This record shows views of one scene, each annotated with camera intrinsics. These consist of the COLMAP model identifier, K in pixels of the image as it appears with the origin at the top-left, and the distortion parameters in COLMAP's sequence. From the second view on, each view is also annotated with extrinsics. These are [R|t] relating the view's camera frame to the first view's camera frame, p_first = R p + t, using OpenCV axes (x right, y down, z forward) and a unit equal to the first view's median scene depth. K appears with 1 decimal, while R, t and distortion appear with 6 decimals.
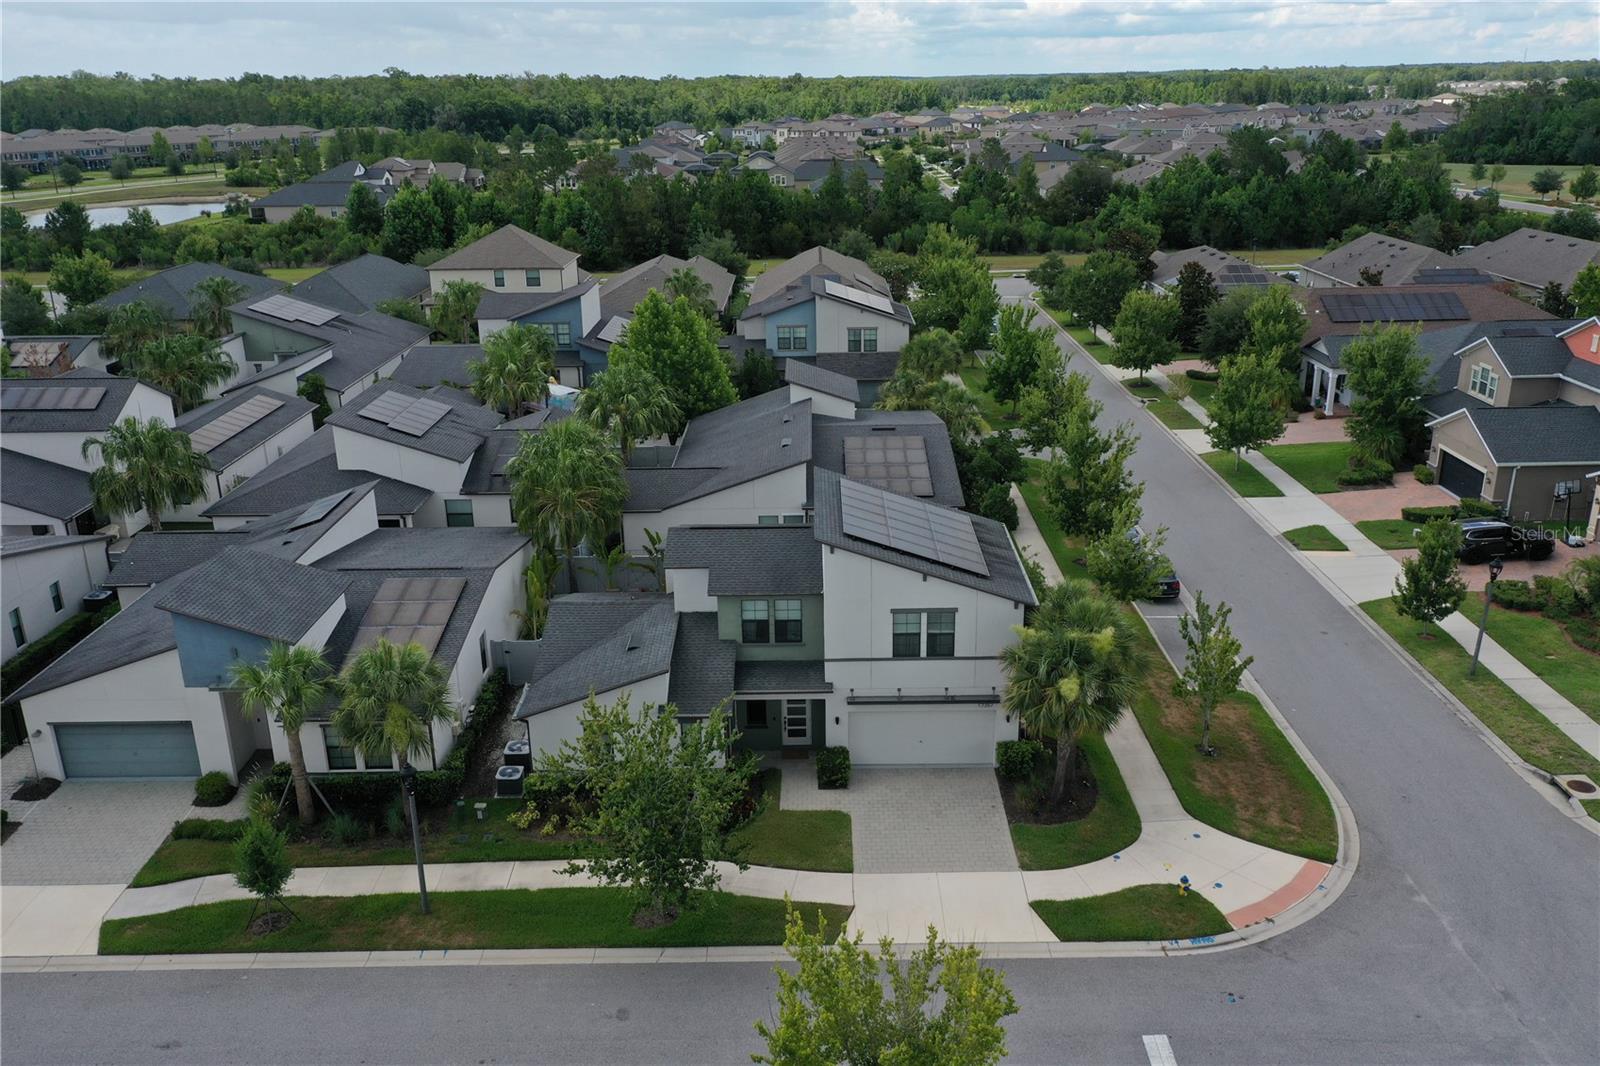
lens RADIAL K [[1273.0, 0, 800.9], [0, 1273.0, 536.7], [0, 0, 1]] dist [0.014891, 0.006076]
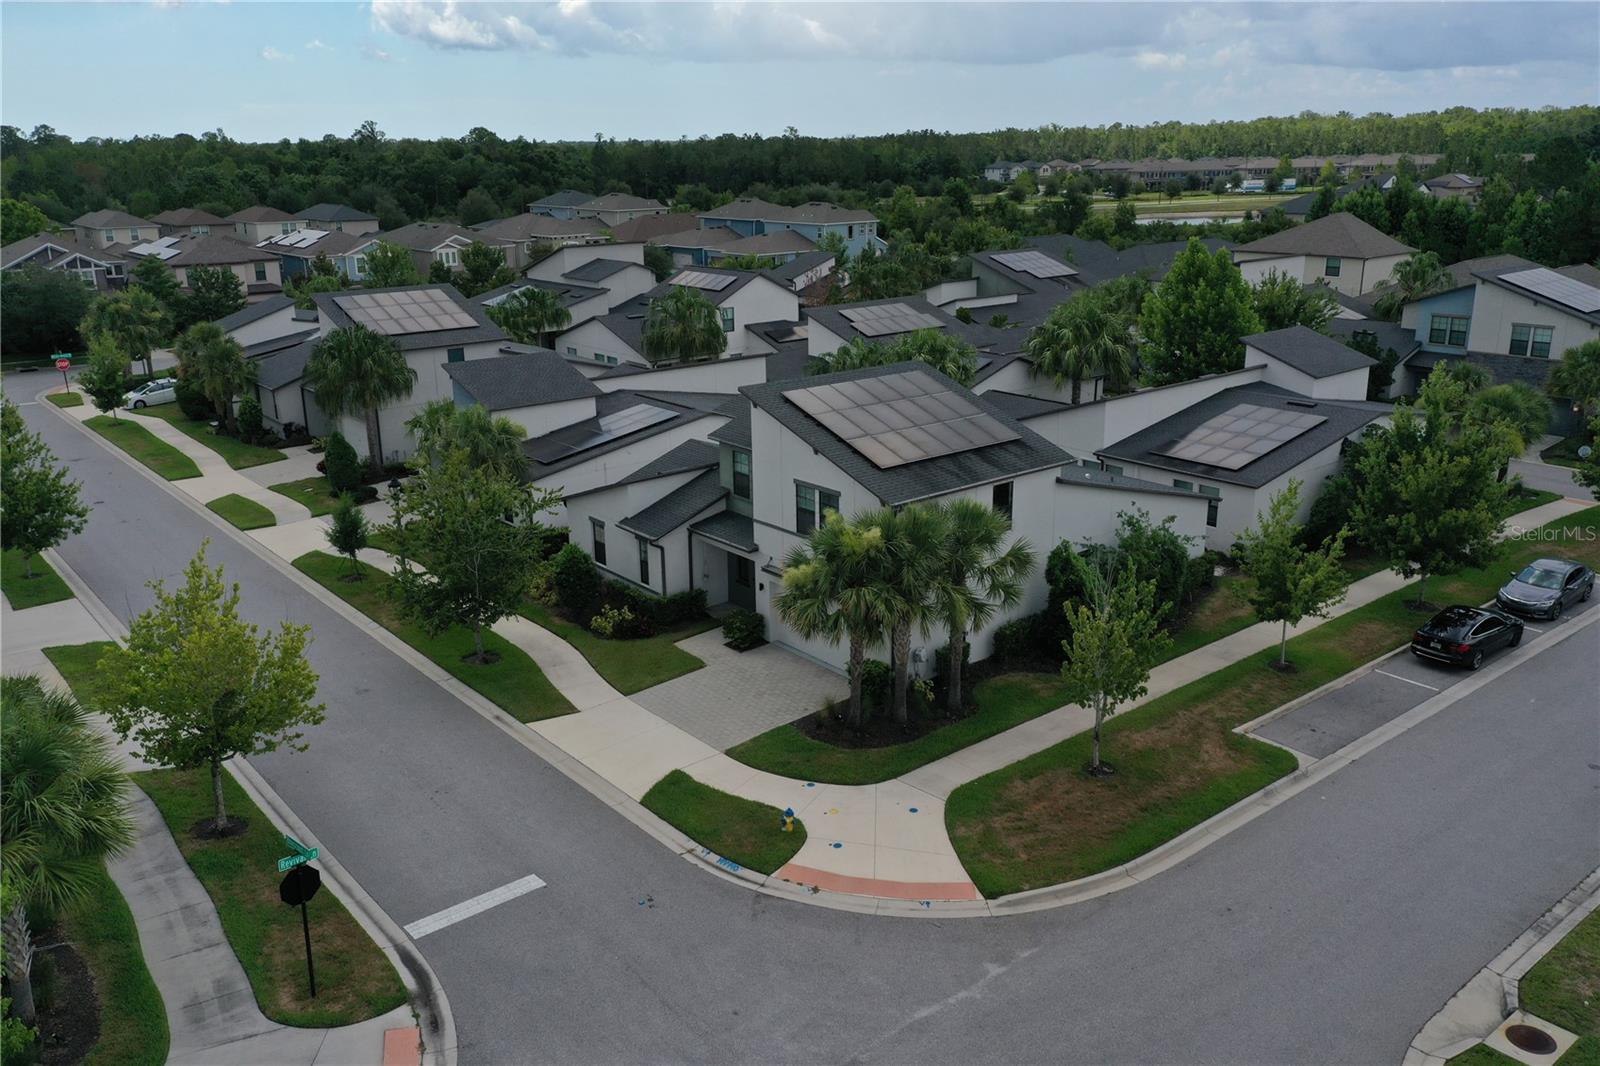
lens RADIAL K [[1273.0, 0, 801.3], [0, 1273.0, 526.1], [0, 0, 1]] dist [0.014891, 0.006076]
pose [[0.637241, 0.225444, -0.736952, 0.760732], [-0.254034, 0.964258, 0.075317, 0.016887], [0.727592, 0.139216, 0.671735, 0.353154]]
